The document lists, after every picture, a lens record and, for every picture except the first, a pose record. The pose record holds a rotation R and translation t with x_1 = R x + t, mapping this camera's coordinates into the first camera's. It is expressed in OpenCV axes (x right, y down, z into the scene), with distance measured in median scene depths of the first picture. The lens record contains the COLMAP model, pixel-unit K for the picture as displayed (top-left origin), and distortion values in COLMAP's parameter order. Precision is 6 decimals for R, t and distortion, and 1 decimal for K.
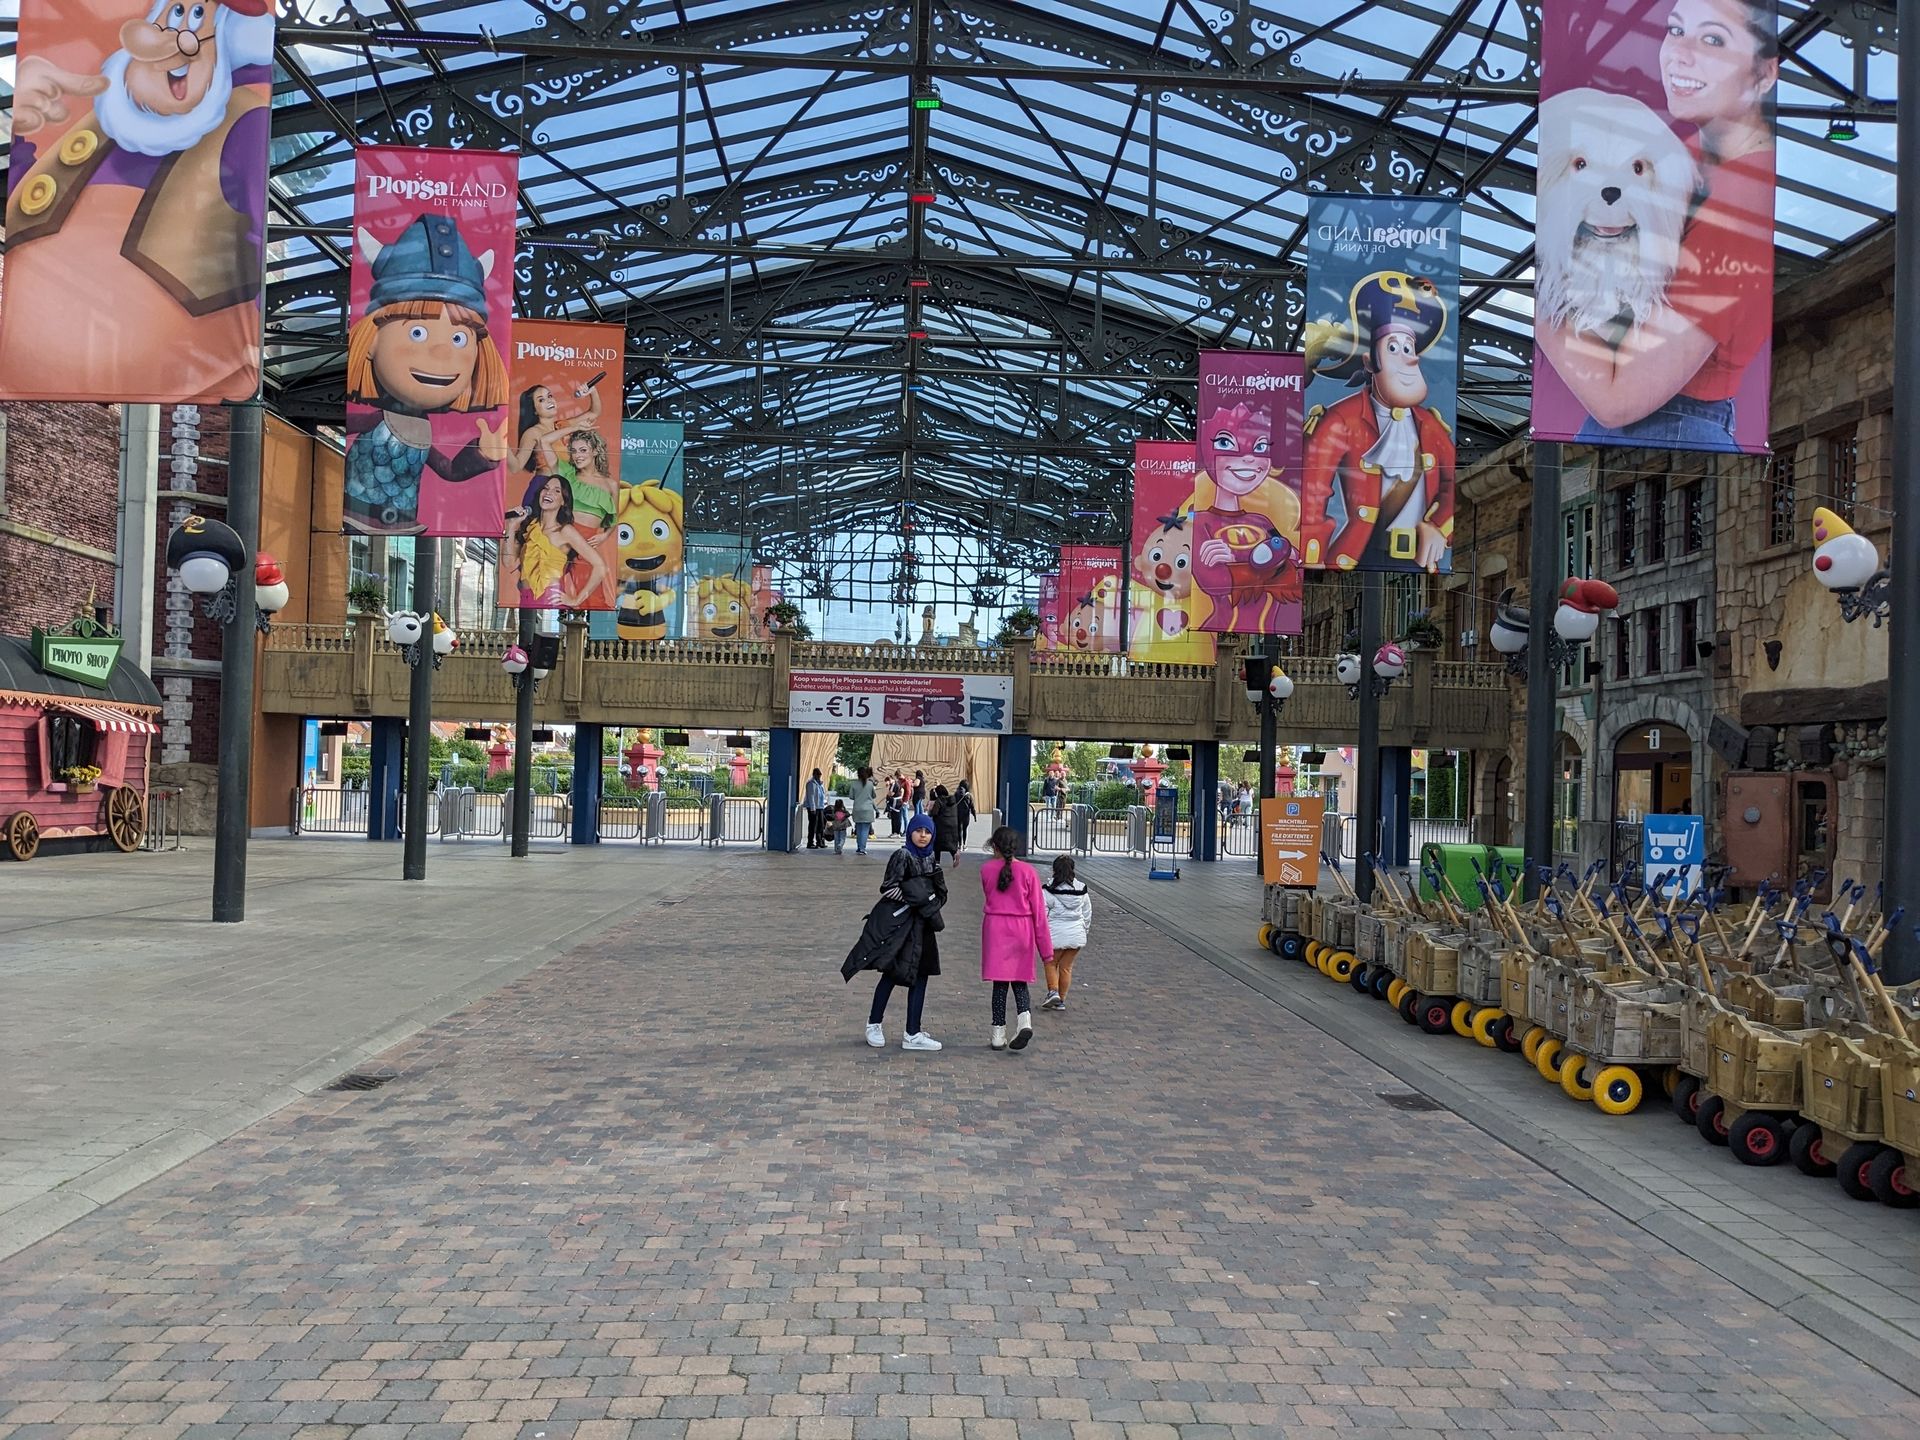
lens RADIAL K [[1496.3, 0, 960.0], [0, 1496.3, 720.0], [0, 0, 1]] dist [0.043011, -0.056298]
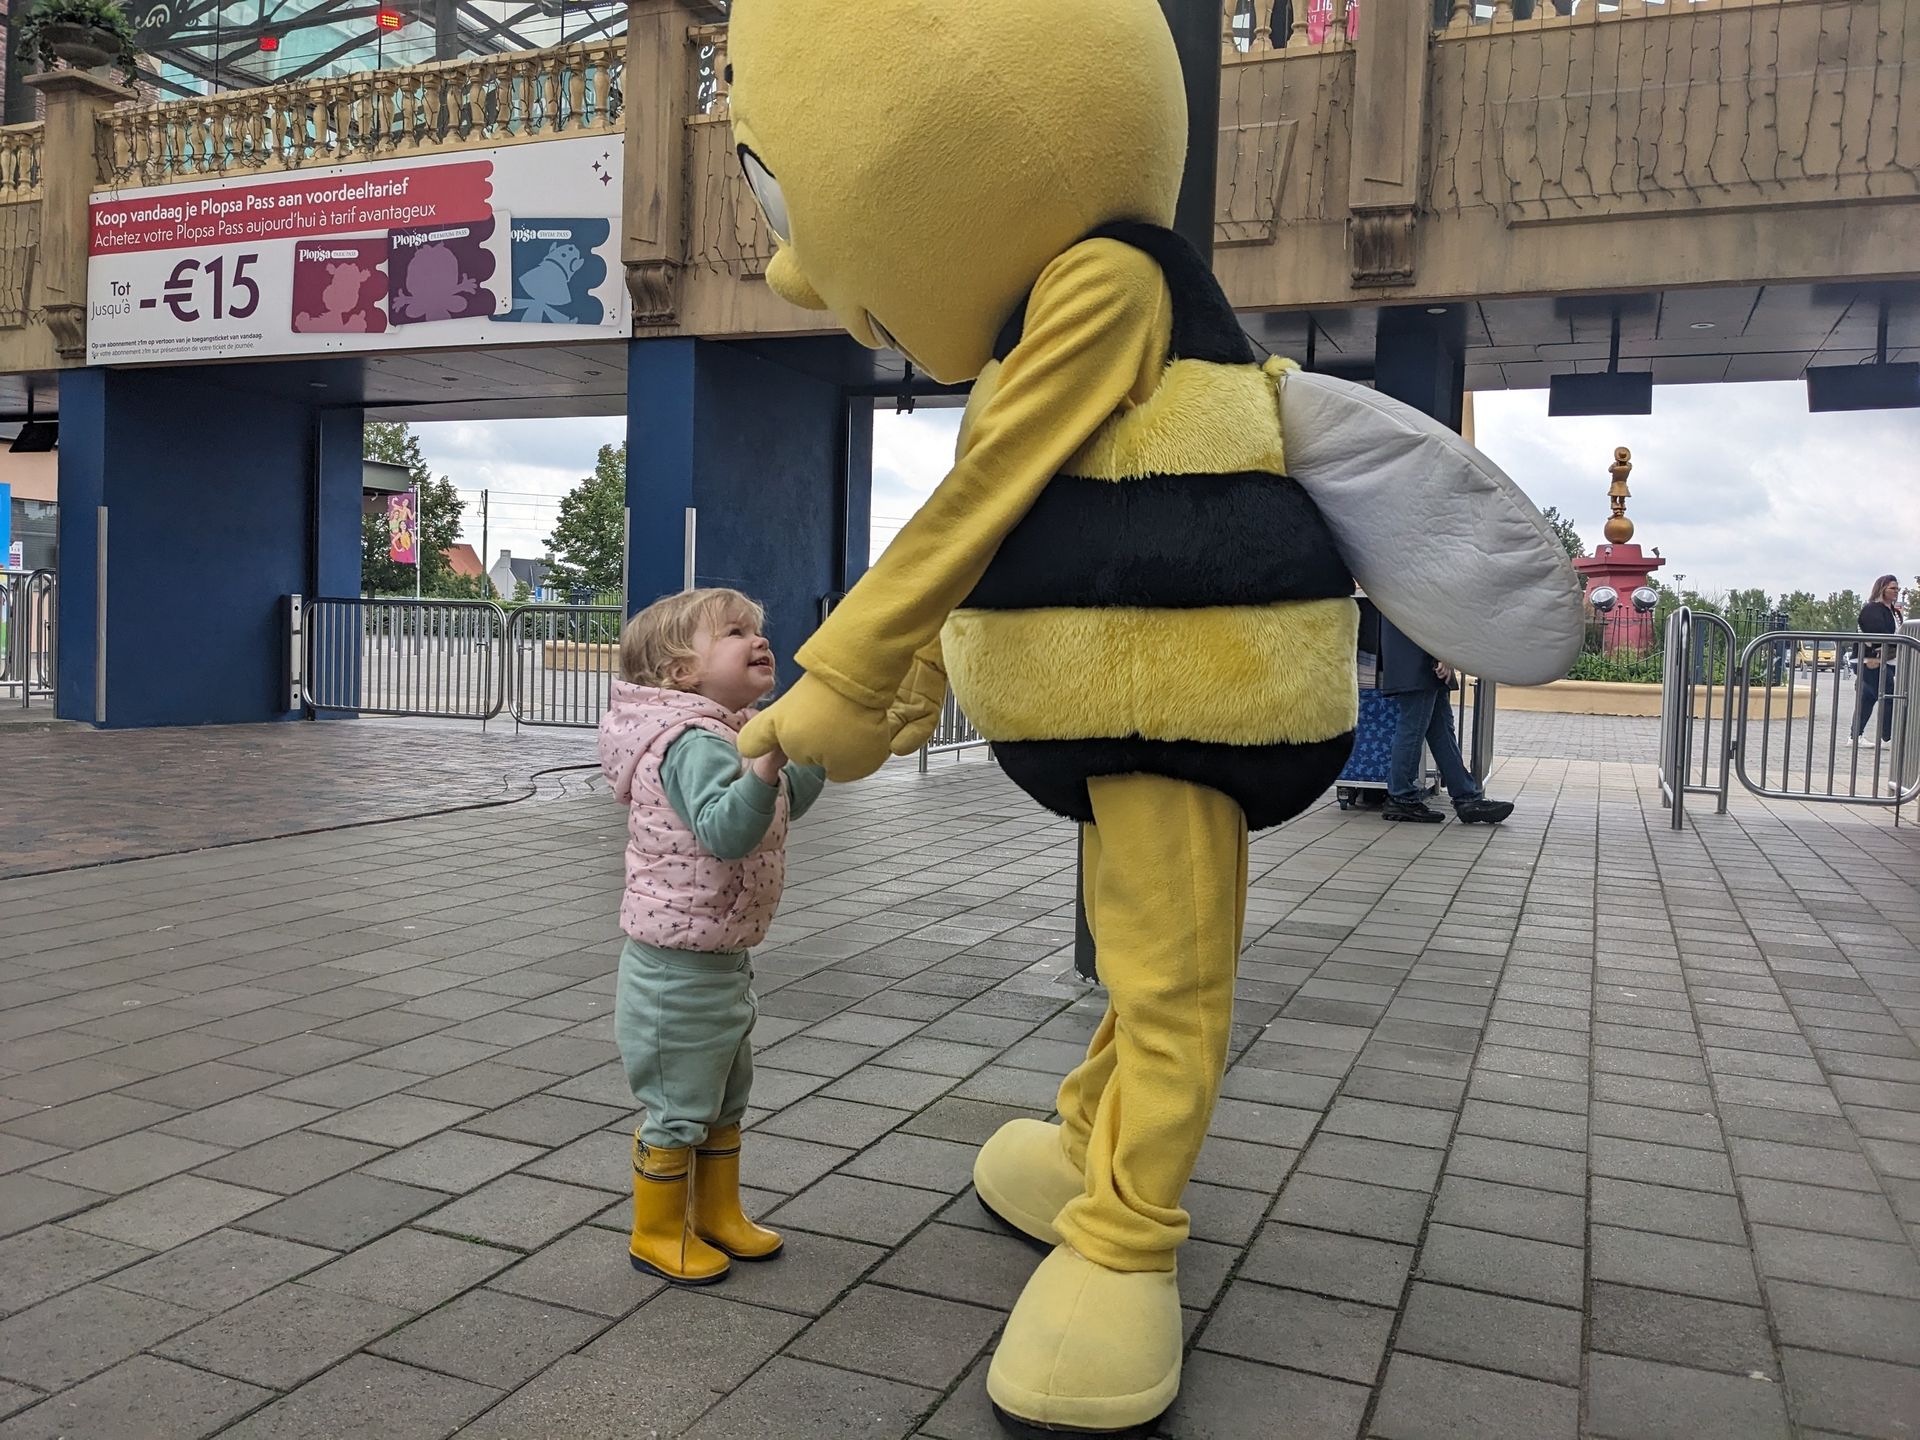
lens RADIAL K [[1496.3, 0, 960.0], [0, 1496.3, 720.0], [0, 0, 1]] dist [0.043011, -0.056298]
pose [[0.900523, 0.026837, -0.433980, 0.253876], [0.011470, 0.996280, 0.085410, 0.068231], [0.434657, -0.081891, 0.896865, 0.874957]]
